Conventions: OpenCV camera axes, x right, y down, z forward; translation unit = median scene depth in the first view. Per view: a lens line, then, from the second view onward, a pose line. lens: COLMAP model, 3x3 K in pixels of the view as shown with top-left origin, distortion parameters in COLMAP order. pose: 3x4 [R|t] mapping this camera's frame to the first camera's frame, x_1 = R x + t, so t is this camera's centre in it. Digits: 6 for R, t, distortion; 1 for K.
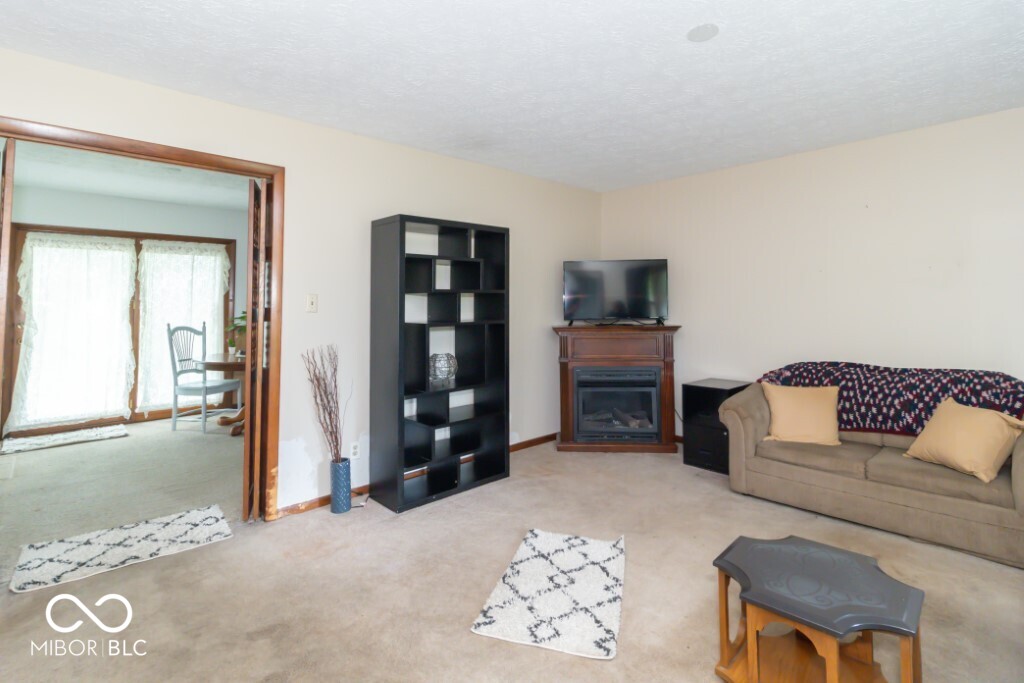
lens RADIAL K [[494.4, 0, 512.8], [0, 494.4, 283.8], [0, 0, 1]] dist [0.001220, 0.001348]
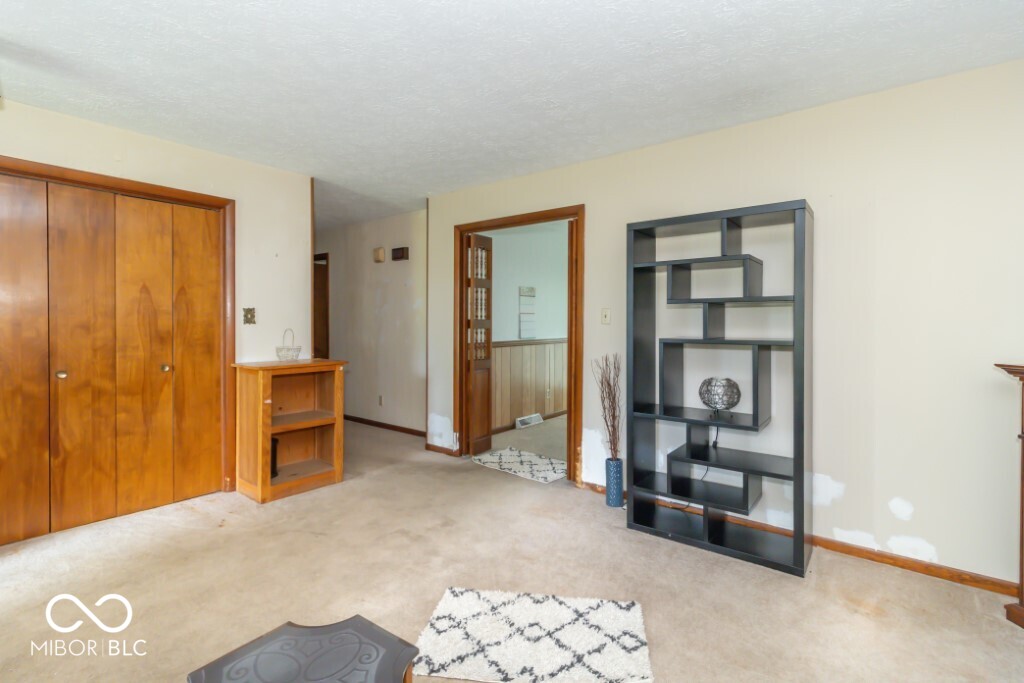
lens RADIAL K [[494.4, 0, 513.8], [0, 494.4, 324.1], [0, 0, 1]] dist [0.001220, 0.001348]
pose [[0.137586, 0.010145, -0.990438, 0.703080], [0.036829, 0.999204, 0.015351, 0.032677], [0.989805, -0.038589, 0.137103, 0.644215]]
